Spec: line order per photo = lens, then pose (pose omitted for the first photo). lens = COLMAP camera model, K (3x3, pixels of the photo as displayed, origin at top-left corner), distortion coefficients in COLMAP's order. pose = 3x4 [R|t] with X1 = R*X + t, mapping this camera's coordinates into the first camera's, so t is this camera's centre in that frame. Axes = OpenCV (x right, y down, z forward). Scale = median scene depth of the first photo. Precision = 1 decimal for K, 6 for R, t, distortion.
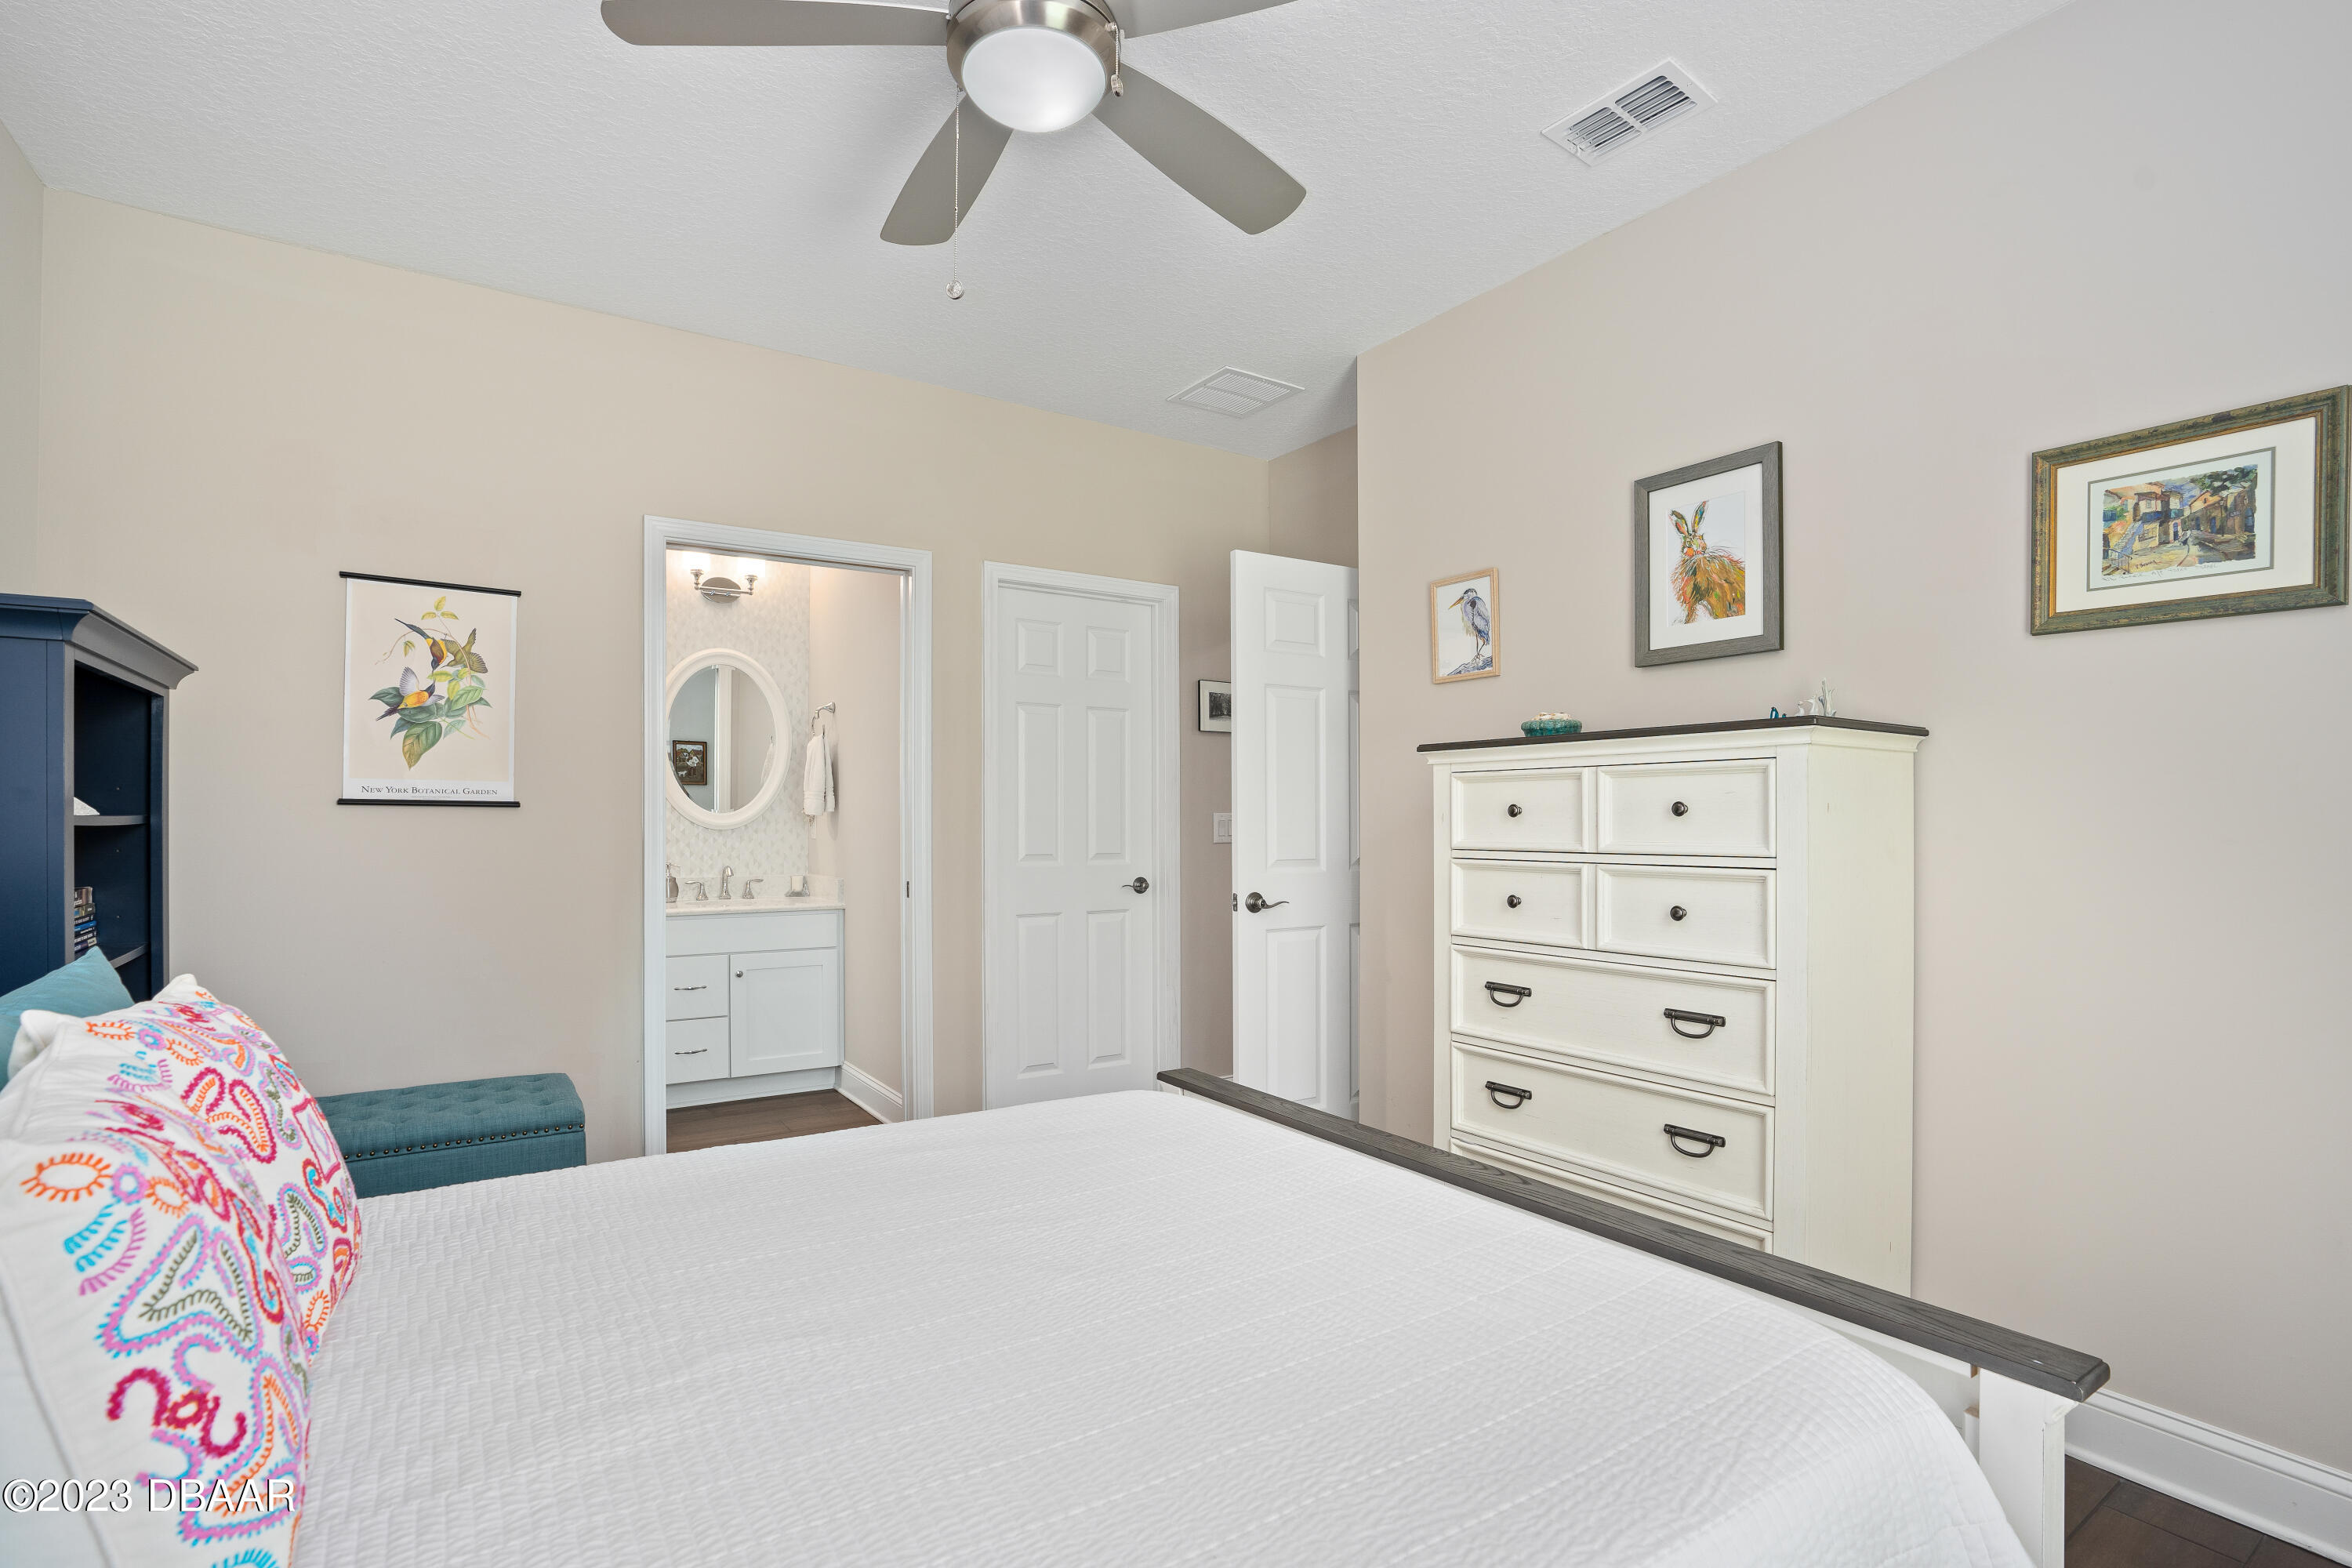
lens RADIAL K [[1108.0, 0, 1176.0], [0, 1108.0, 784.0], [0, 0, 1]] dist [-0.055445, 0.016851]
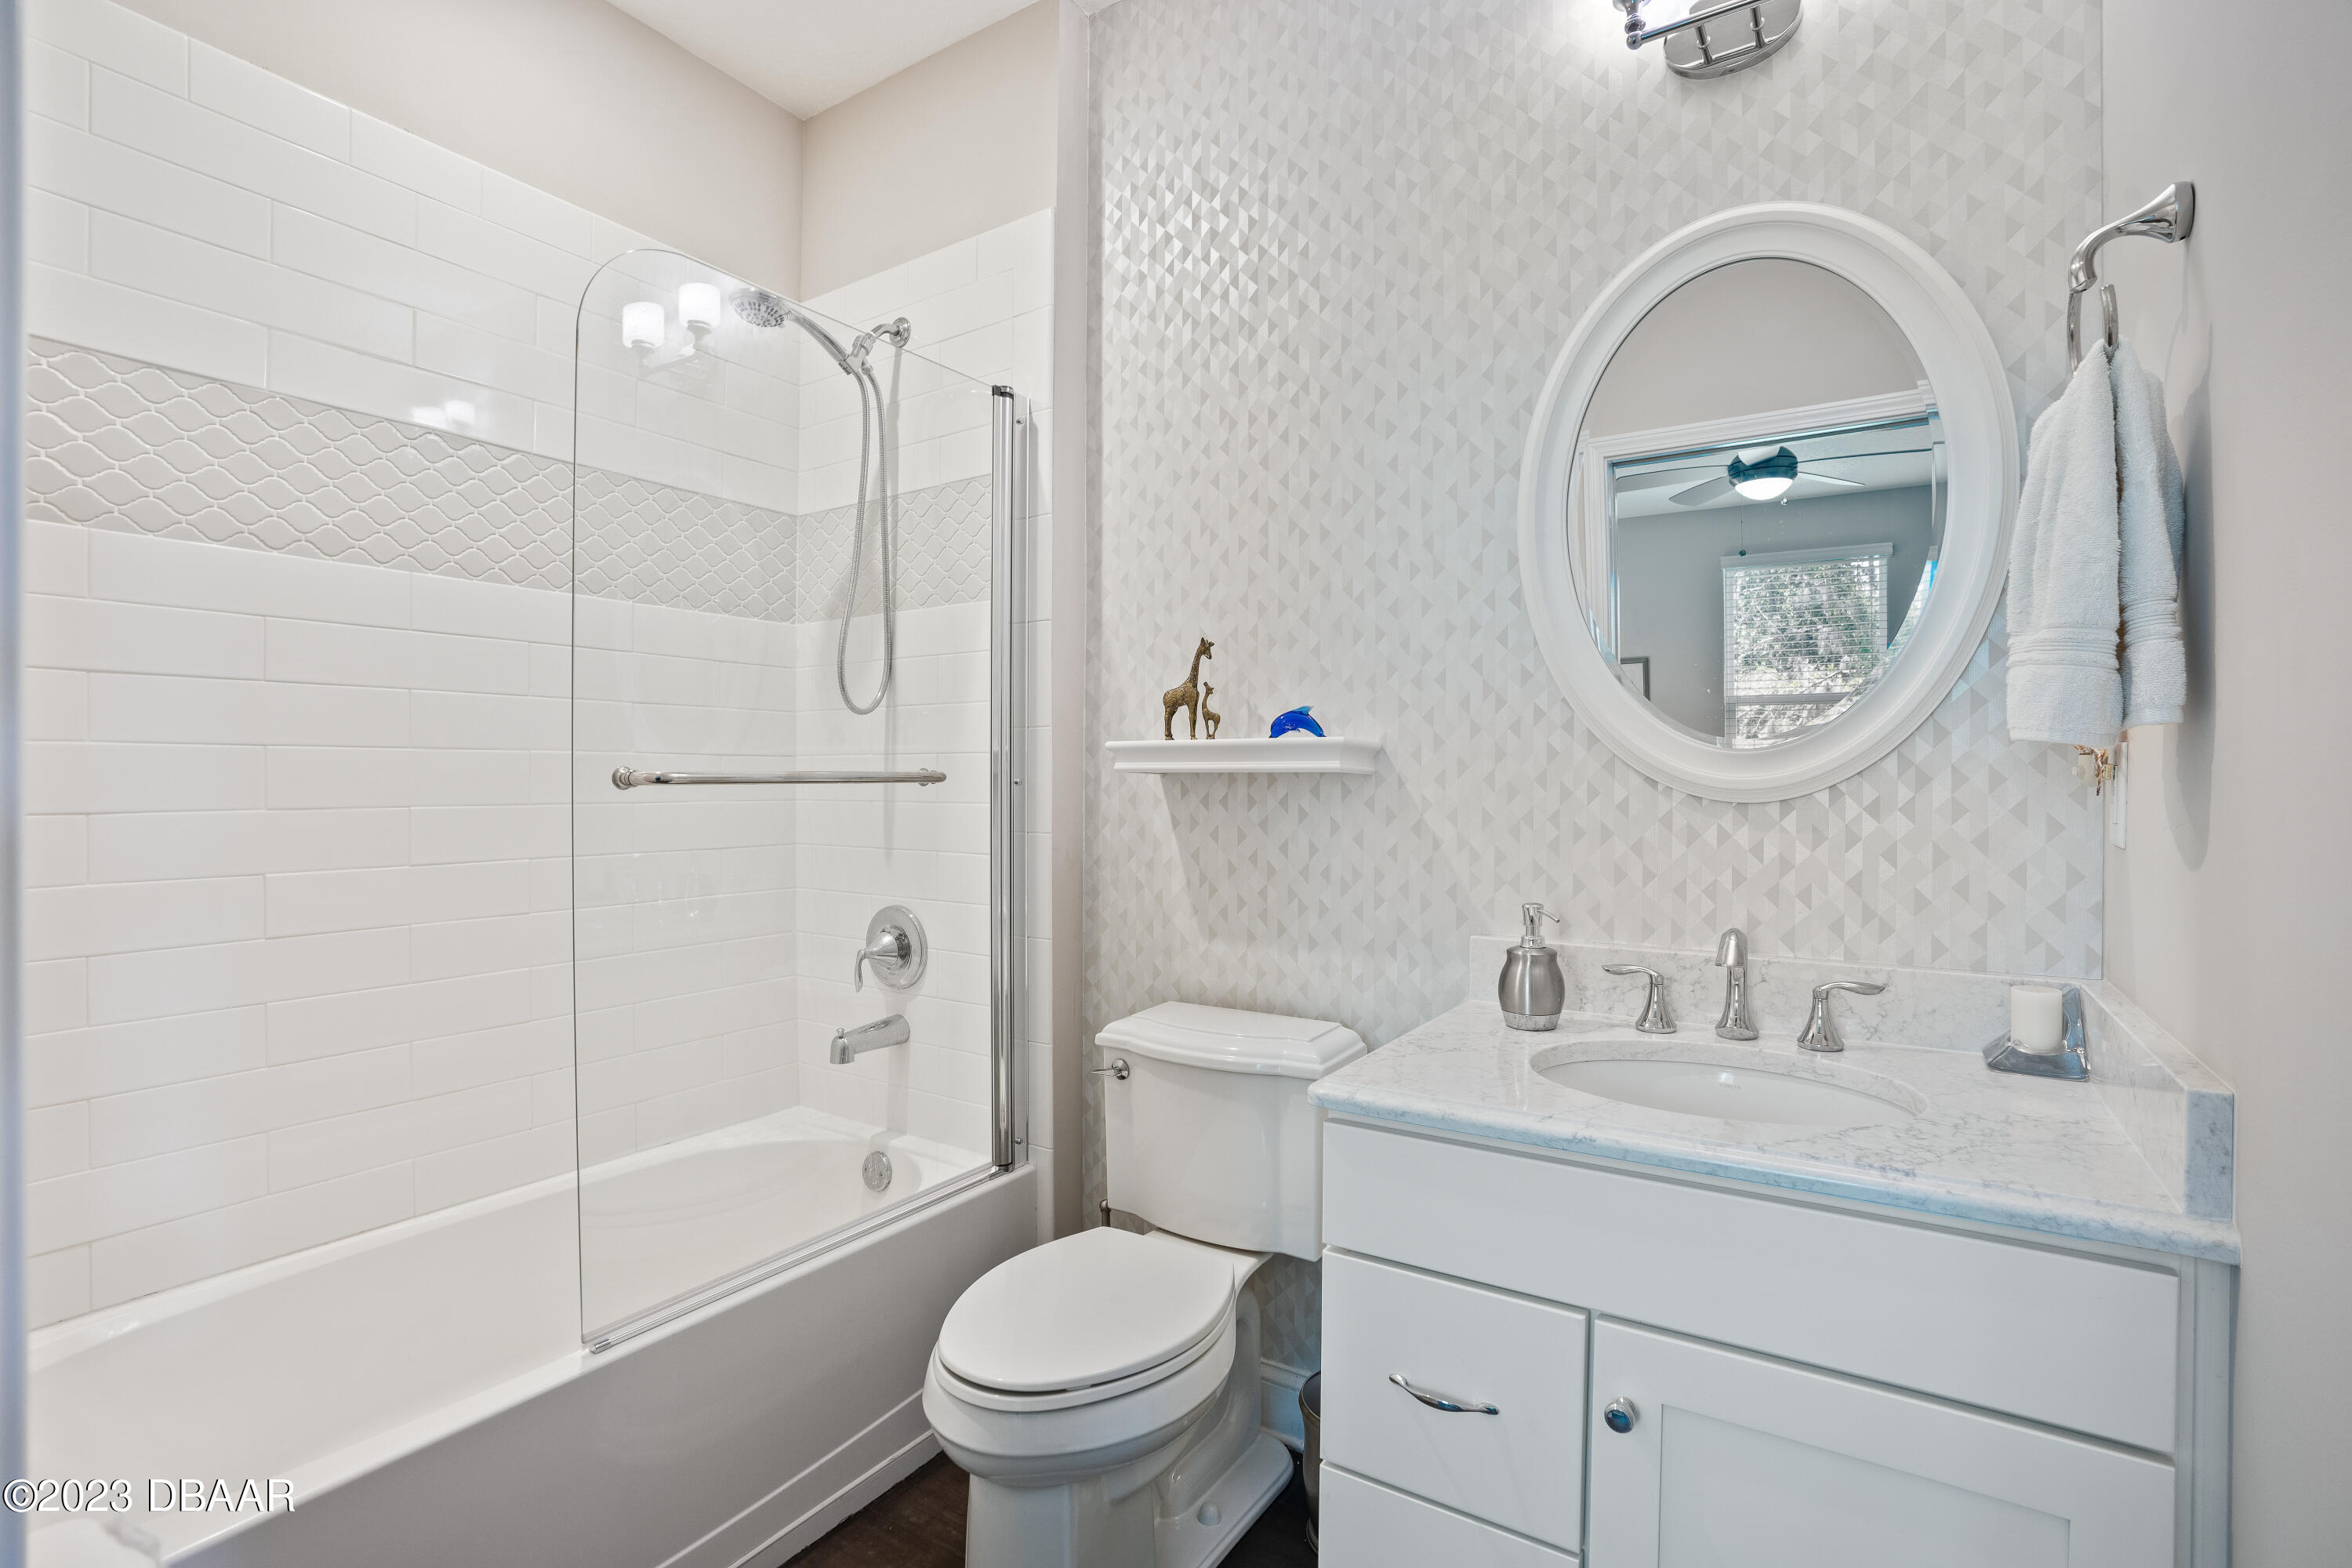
lens RADIAL K [[1108.0, 0, 1176.0], [0, 1108.0, 784.0], [0, 0, 1]] dist [-0.055445, 0.016851]
pose [[0.400472, 0.000153, -0.916309, -0.203755], [0.020440, 0.999750, 0.009100, 0.031195], [0.916081, -0.022374, 0.400369, 0.743687]]
